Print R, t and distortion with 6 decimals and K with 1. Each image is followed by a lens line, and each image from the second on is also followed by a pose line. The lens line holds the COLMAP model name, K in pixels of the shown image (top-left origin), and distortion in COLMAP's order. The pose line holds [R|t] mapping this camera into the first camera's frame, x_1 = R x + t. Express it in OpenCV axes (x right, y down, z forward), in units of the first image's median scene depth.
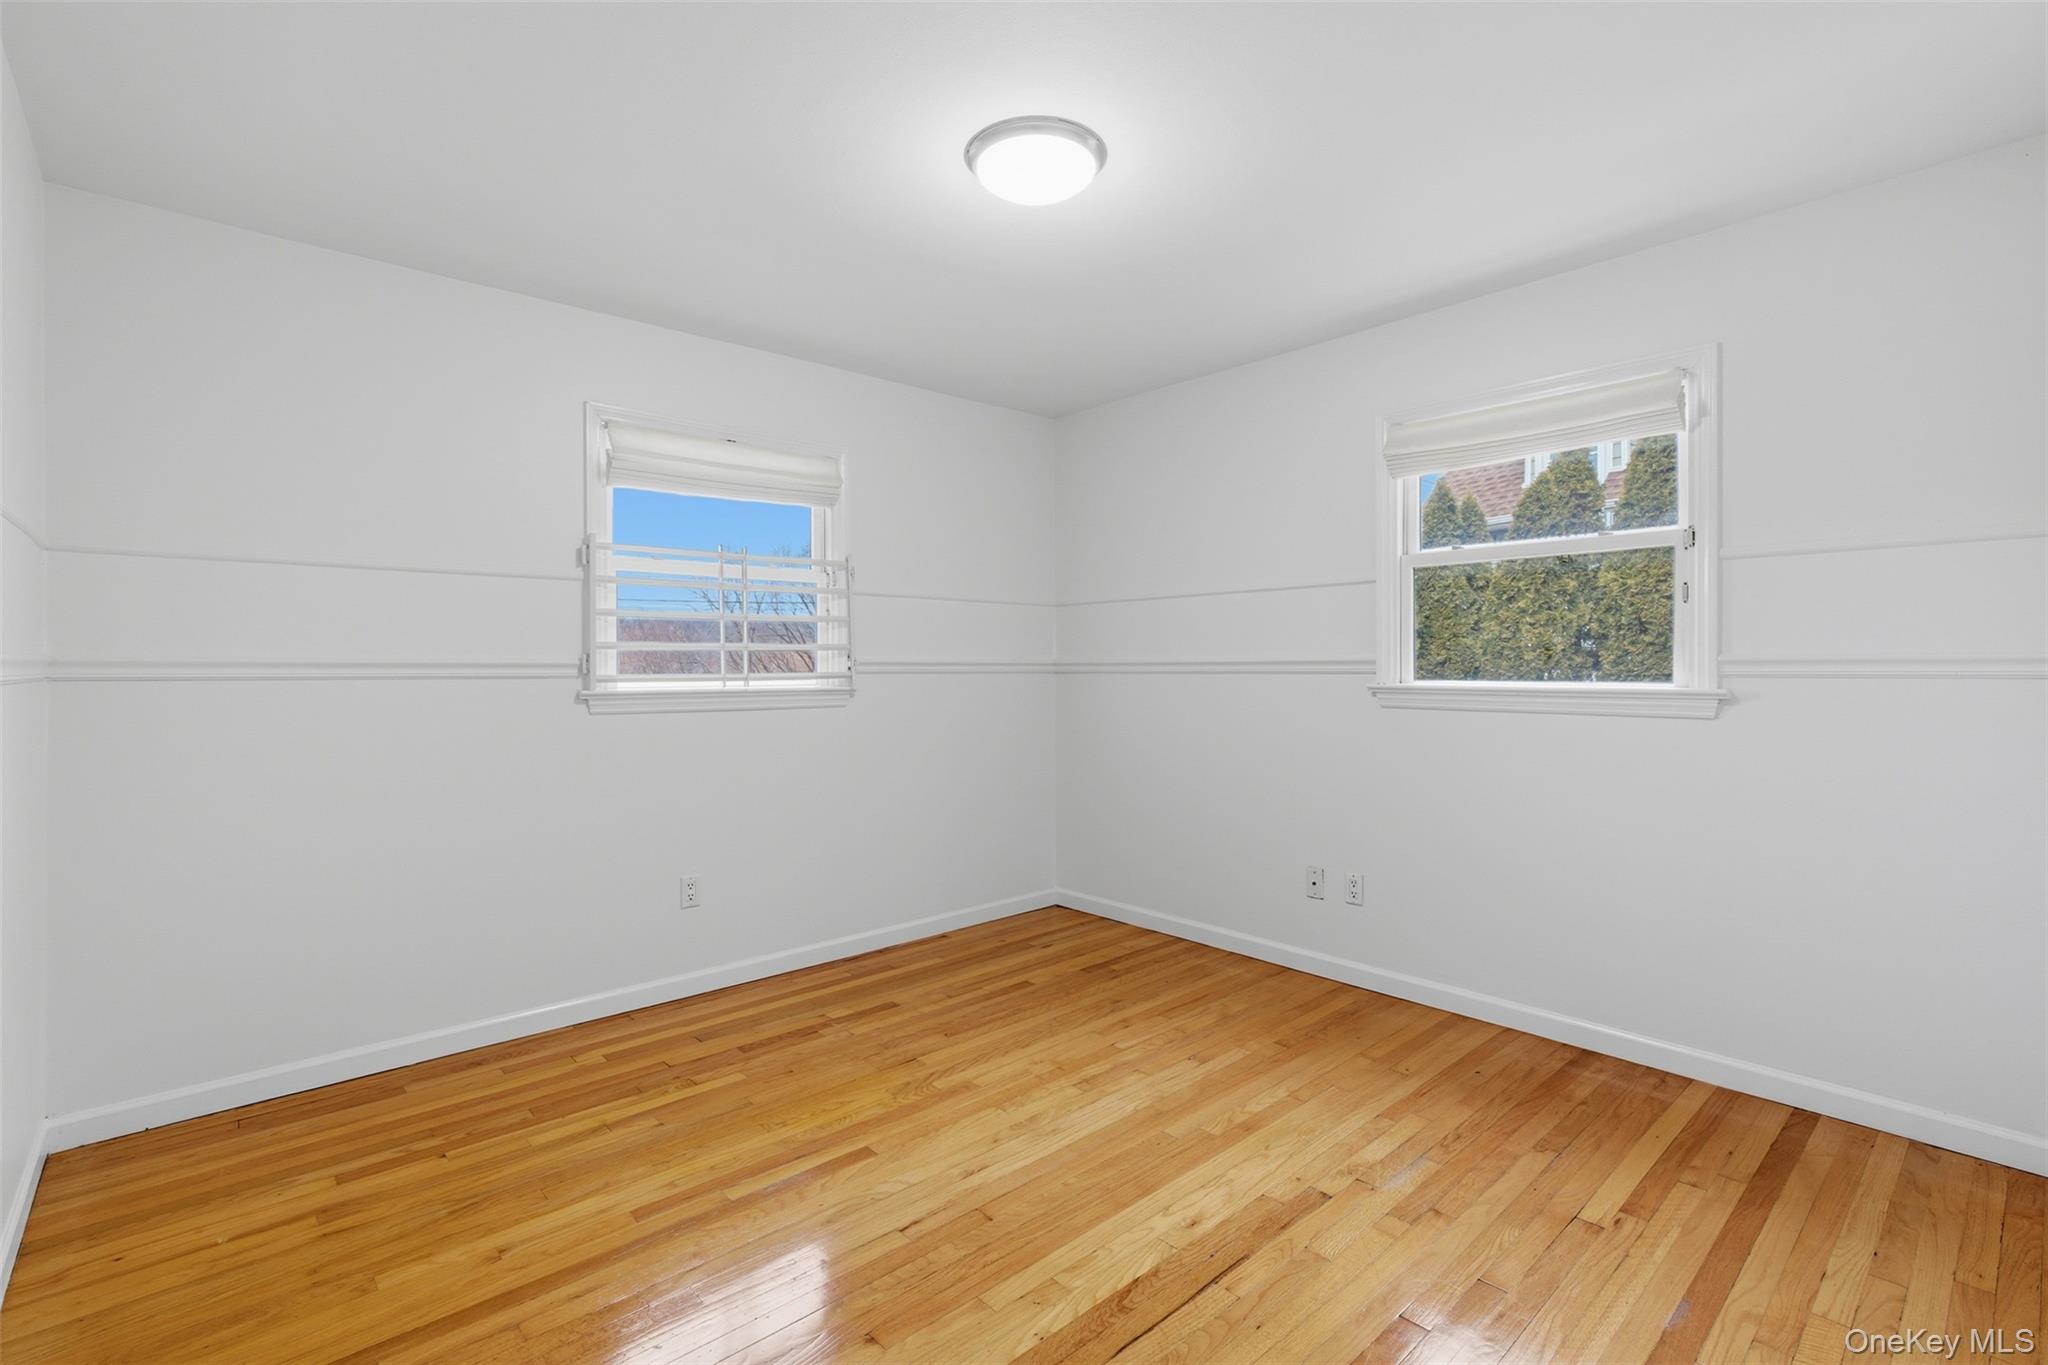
lens RADIAL K [[920.3, 0, 1030.0], [0, 920.3, 679.5], [0, 0, 1]] dist [-0.000775, 0.000100]
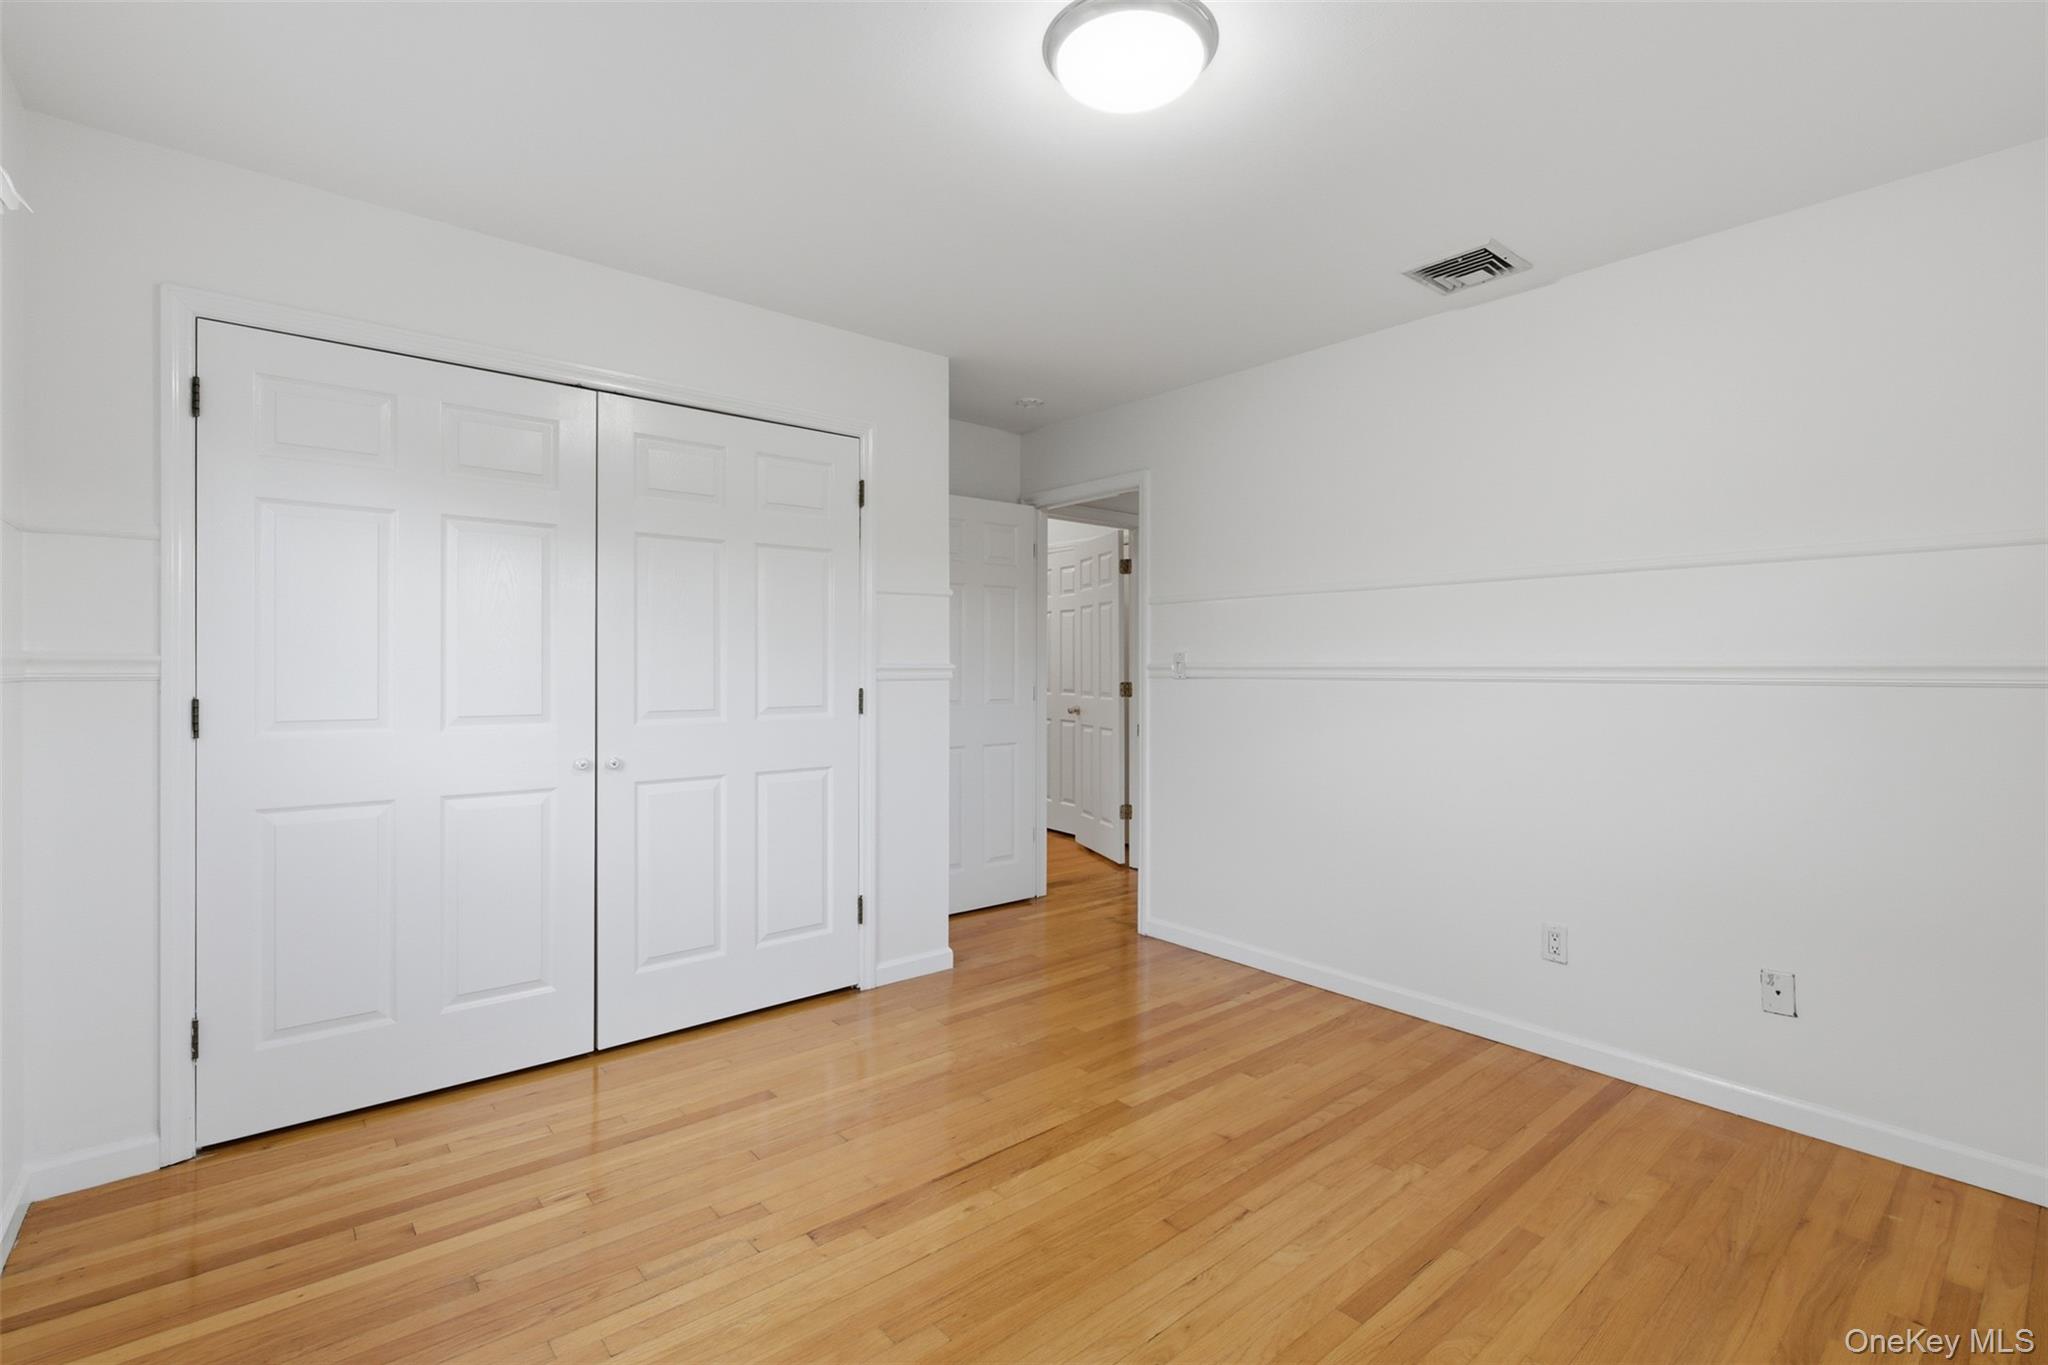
lens RADIAL K [[920.3, 0, 1030.0], [0, 920.3, 679.5], [0, 0, 1]] dist [-0.000775, 0.000100]
pose [[-0.999578, -0.000916, 0.029023, 0.075054], [-0.000360, 0.999816, 0.019175, -0.023848], [-0.029036, 0.019157, -0.999395, 1.973120]]
